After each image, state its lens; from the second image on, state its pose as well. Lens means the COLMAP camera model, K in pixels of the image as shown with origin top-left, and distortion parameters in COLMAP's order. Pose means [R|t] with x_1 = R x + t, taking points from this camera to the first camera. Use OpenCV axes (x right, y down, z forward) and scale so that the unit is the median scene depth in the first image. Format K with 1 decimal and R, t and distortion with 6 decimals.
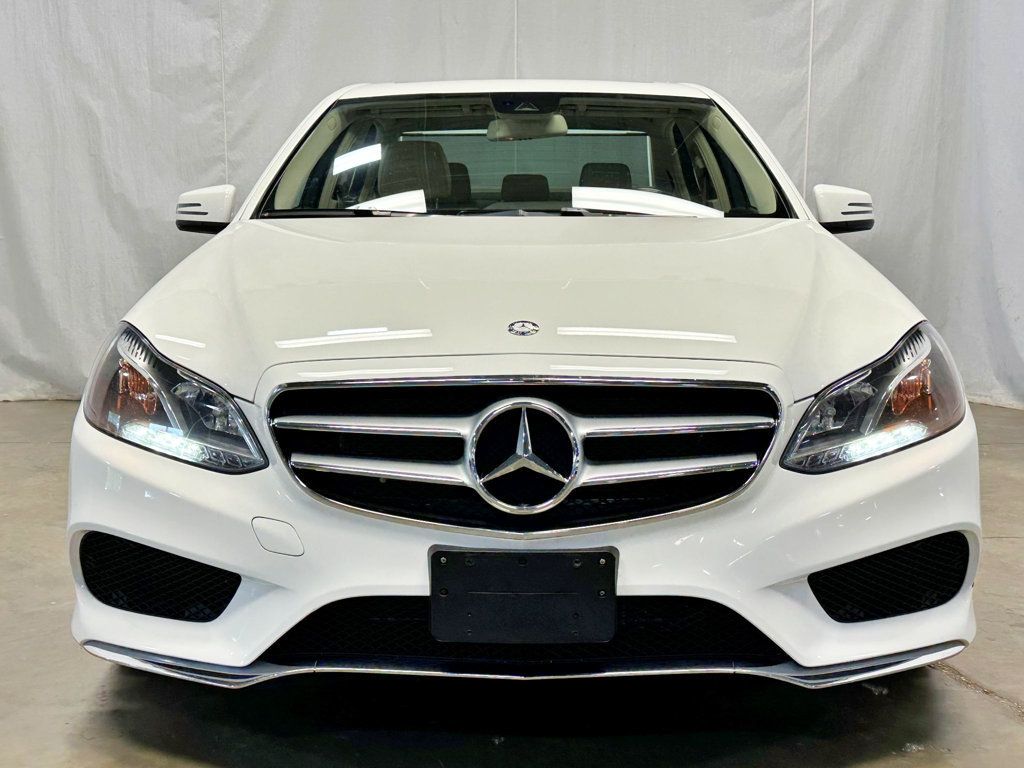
lens RADIAL K [[1315.9, 0, 512.0], [0, 1315.9, 384.0], [0, 0, 1]] dist [0.138120, -0.049725]
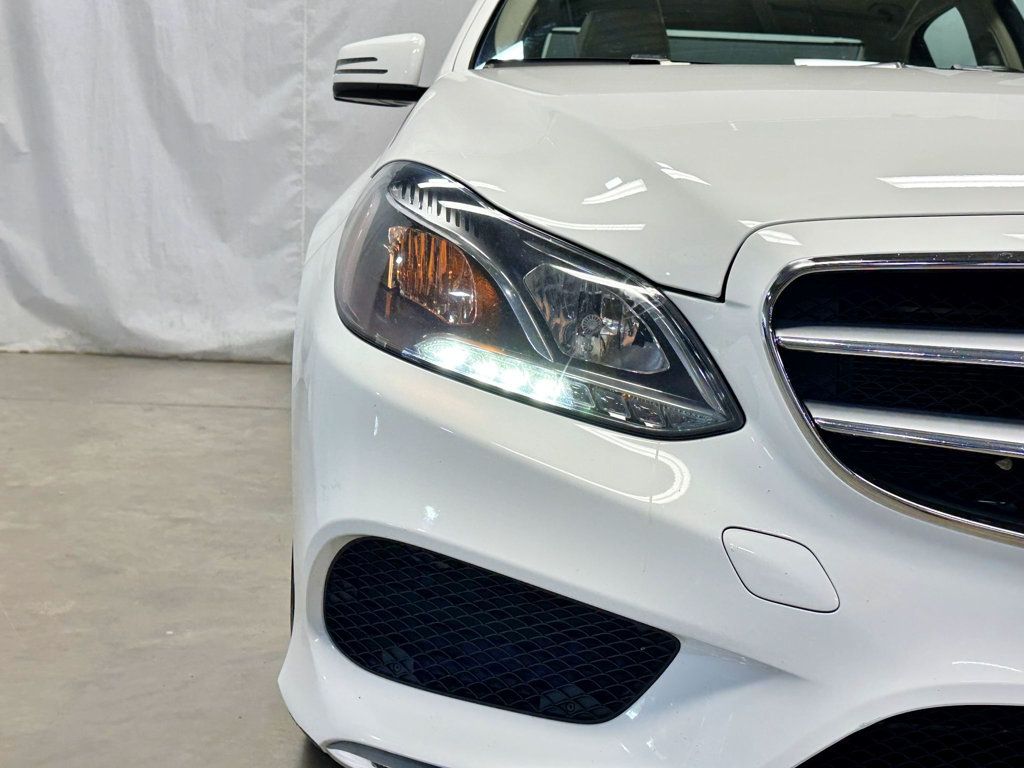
lens RADIAL K [[1315.9, 0, 512.0], [0, 1315.9, 384.0], [0, 0, 1]] dist [0.138120, -0.049725]
pose [[0.998865, 0.040326, 0.025357, -0.228057], [-0.040462, 0.999169, 0.004872, 0.037379], [-0.025139, -0.005893, 0.999667, 0.397611]]
